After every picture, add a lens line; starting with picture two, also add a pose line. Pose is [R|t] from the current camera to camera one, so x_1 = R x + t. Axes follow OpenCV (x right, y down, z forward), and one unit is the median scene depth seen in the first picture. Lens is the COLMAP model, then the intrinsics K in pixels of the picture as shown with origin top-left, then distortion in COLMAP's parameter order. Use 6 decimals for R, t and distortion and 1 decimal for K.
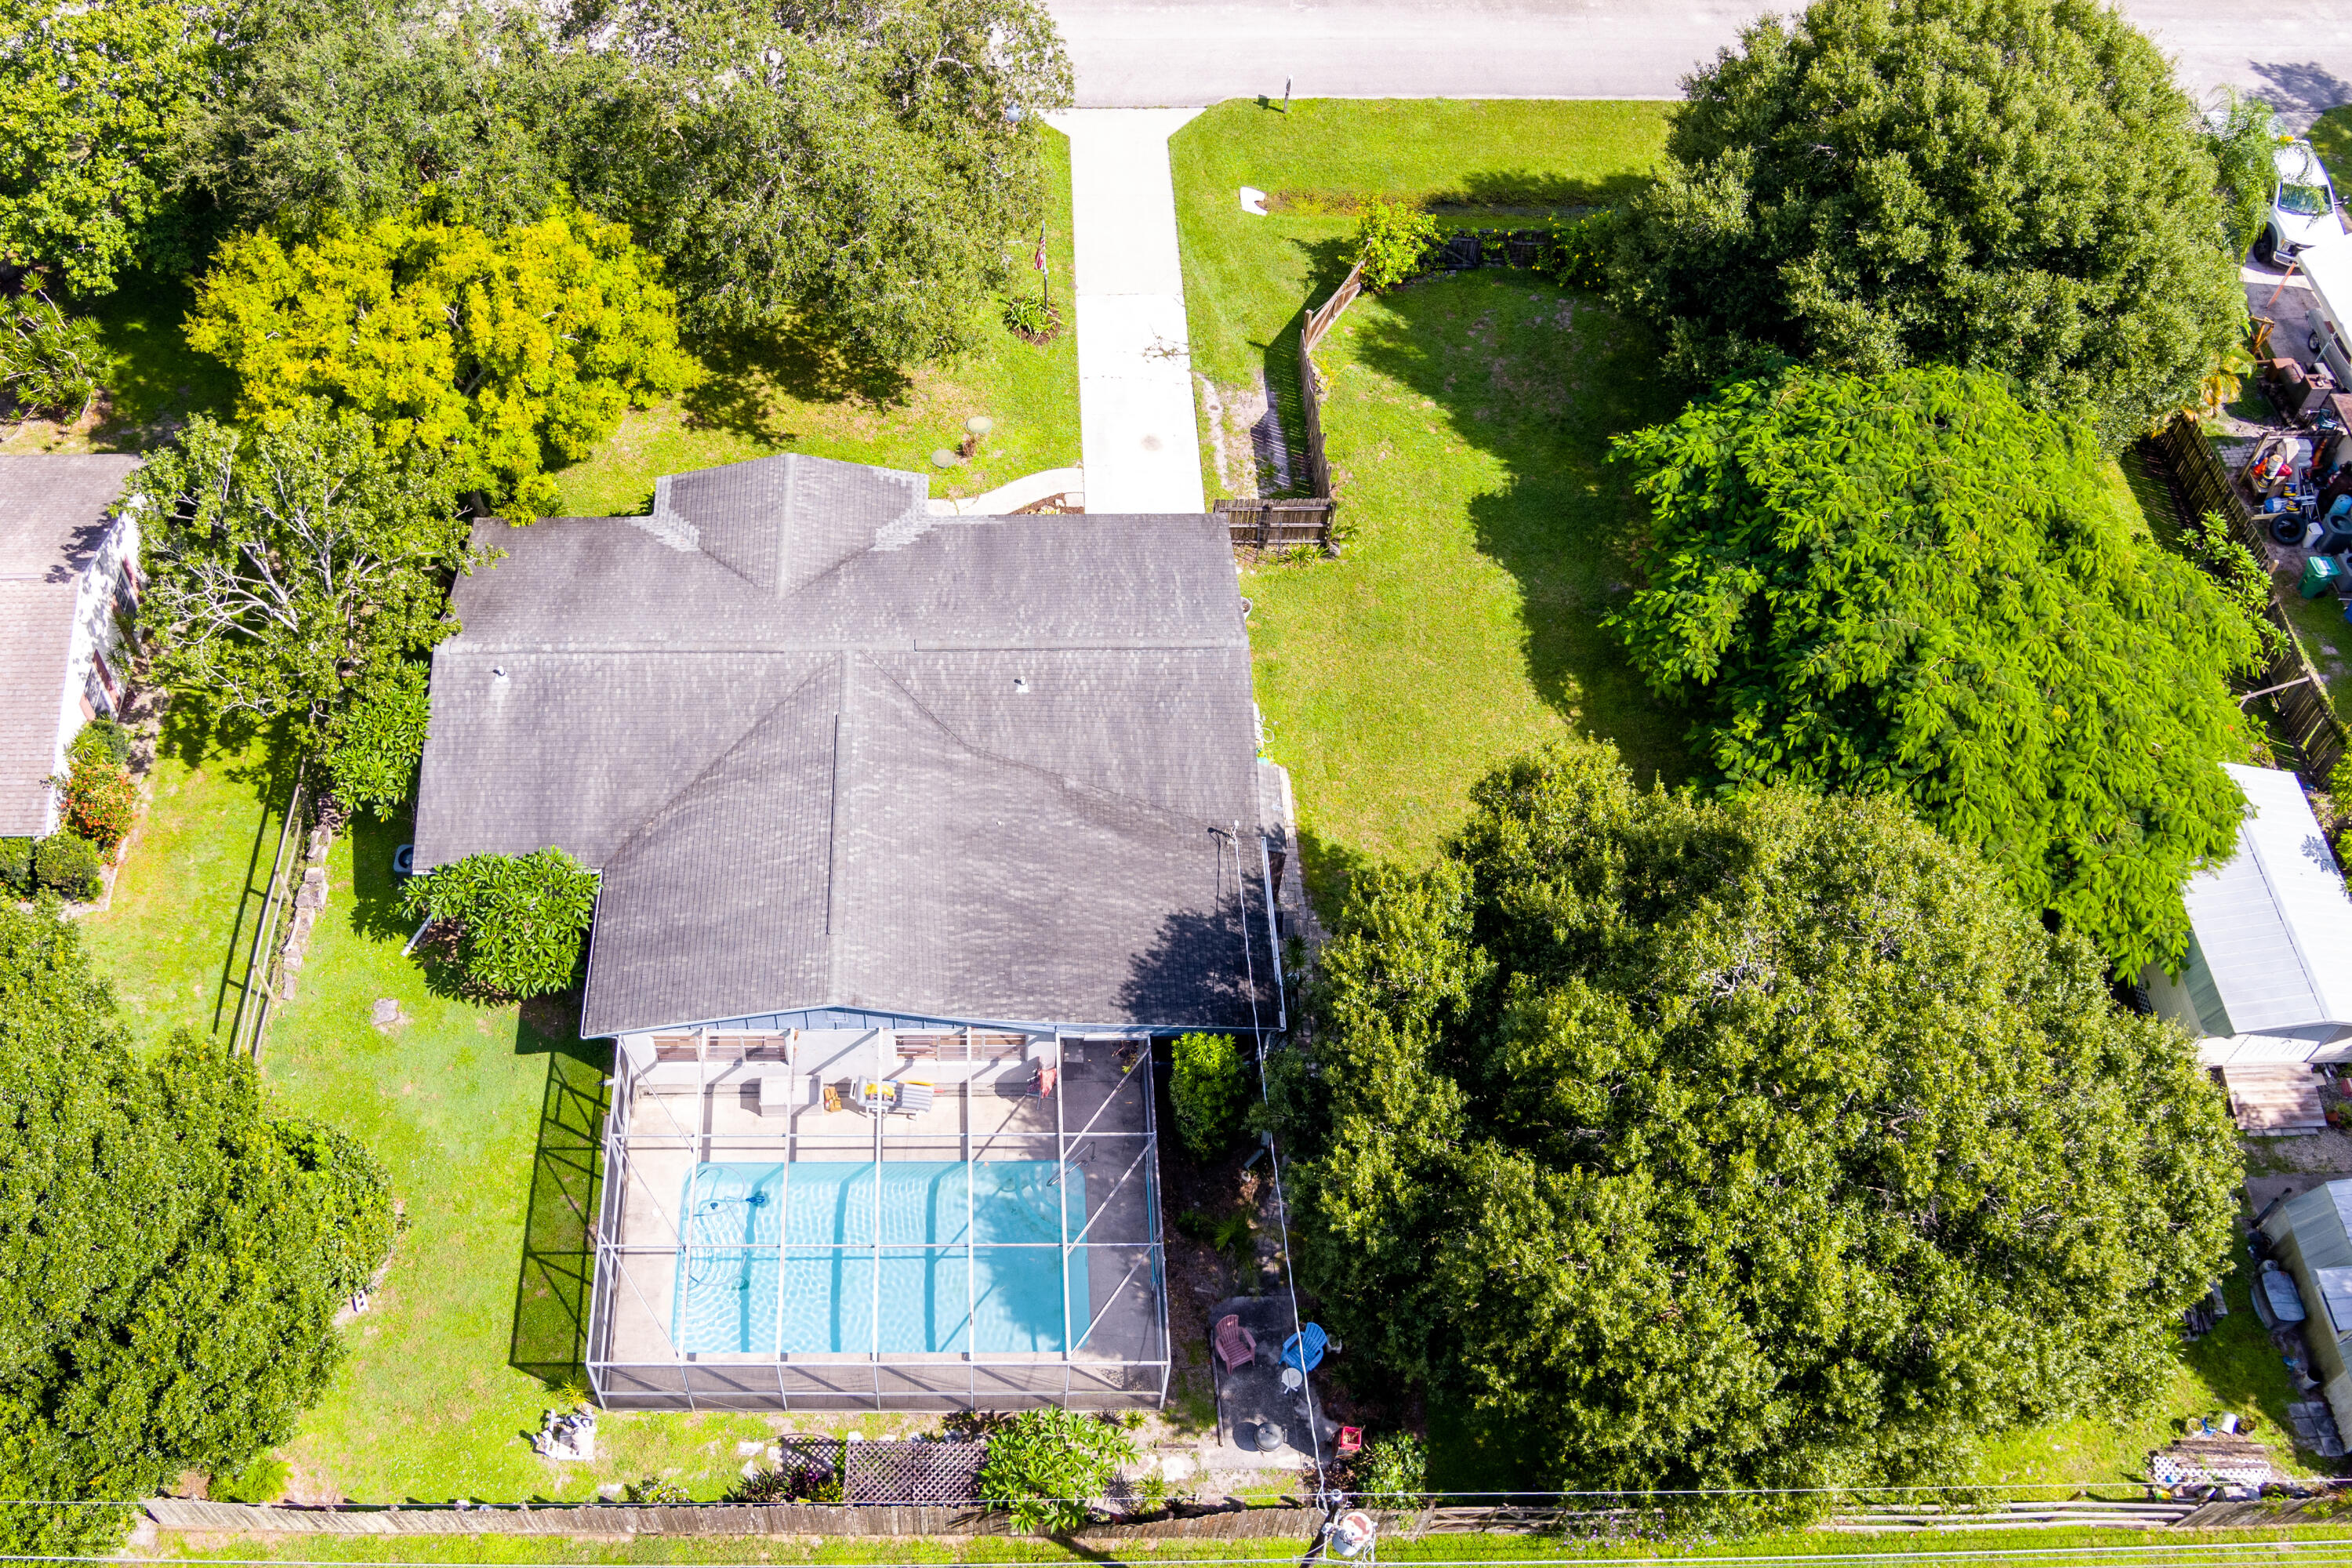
lens RADIAL K [[2221.0, 0, 983.2], [0, 2221.0, 726.9], [0, 0, 1]] dist [-0.055666, -0.010991]
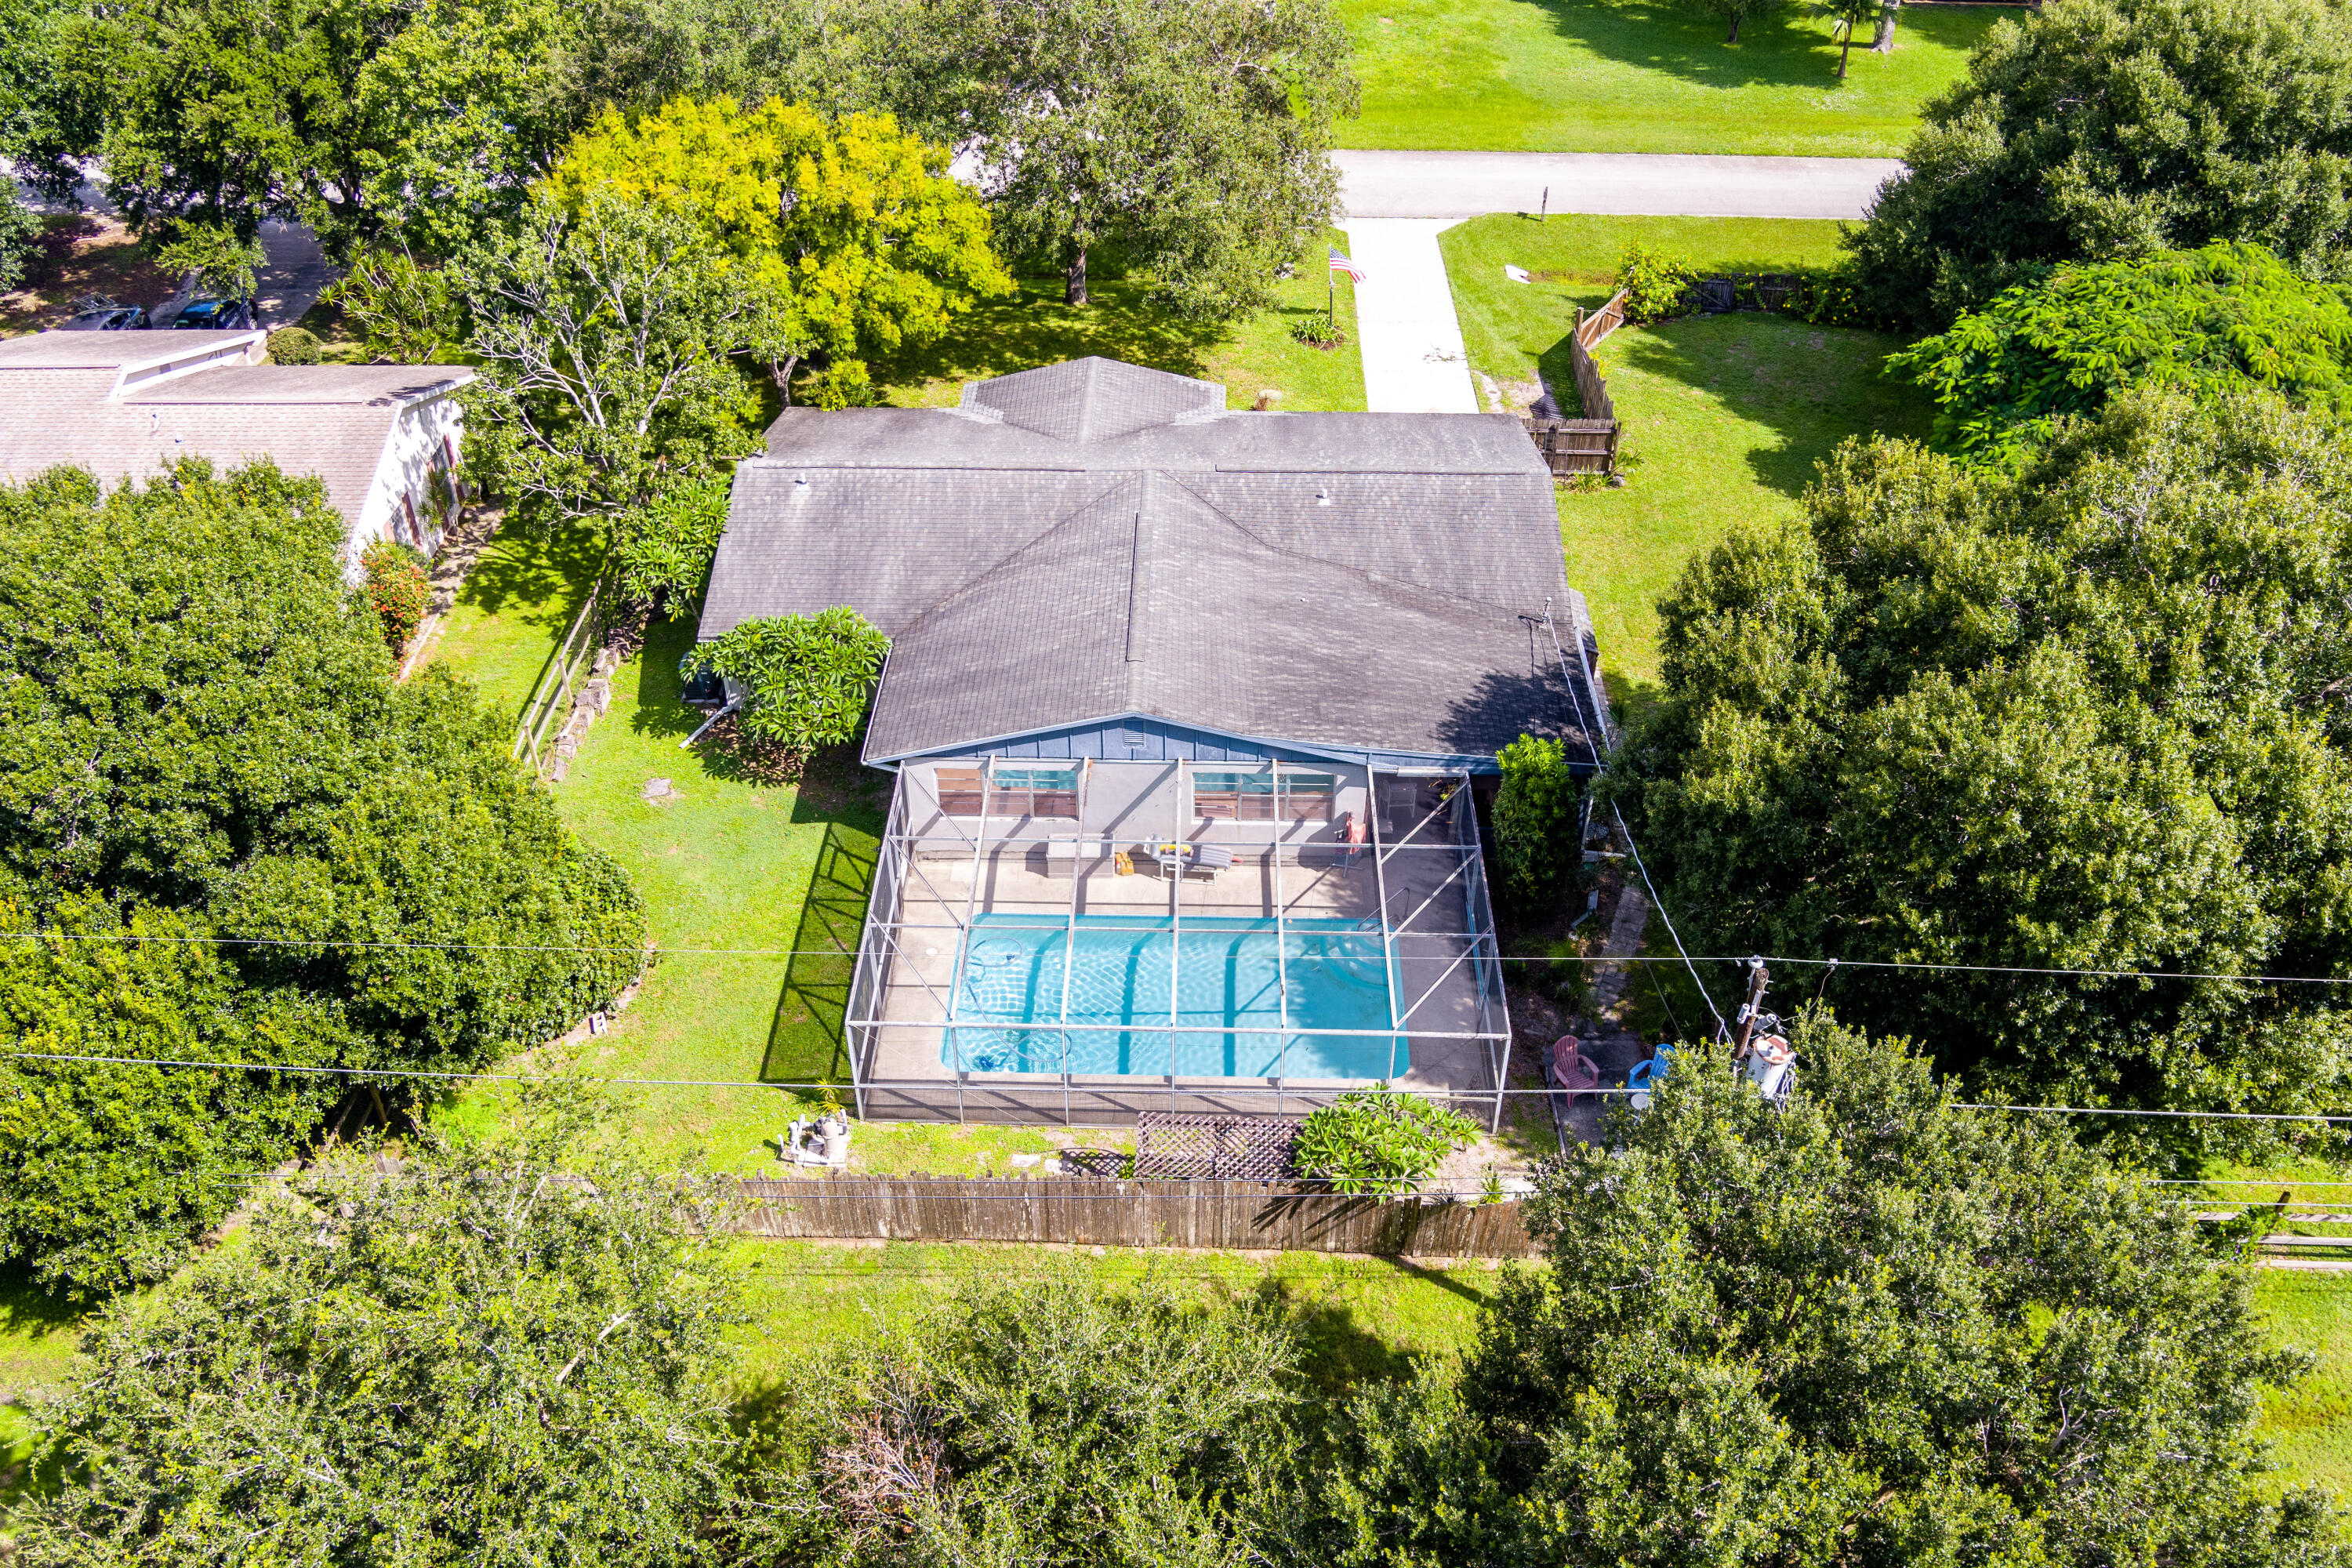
lens RADIAL K [[1904.8, 0, 1172.6], [0, 1904.8, 784.7], [0, 0, 1]] dist [-0.076294, 0.035246]
pose [[0.999520, 0.017171, -0.025770, -0.026215], [-0.022820, 0.970964, -0.238136, 0.310398], [0.020933, 0.238610, 0.970890, 0.204447]]
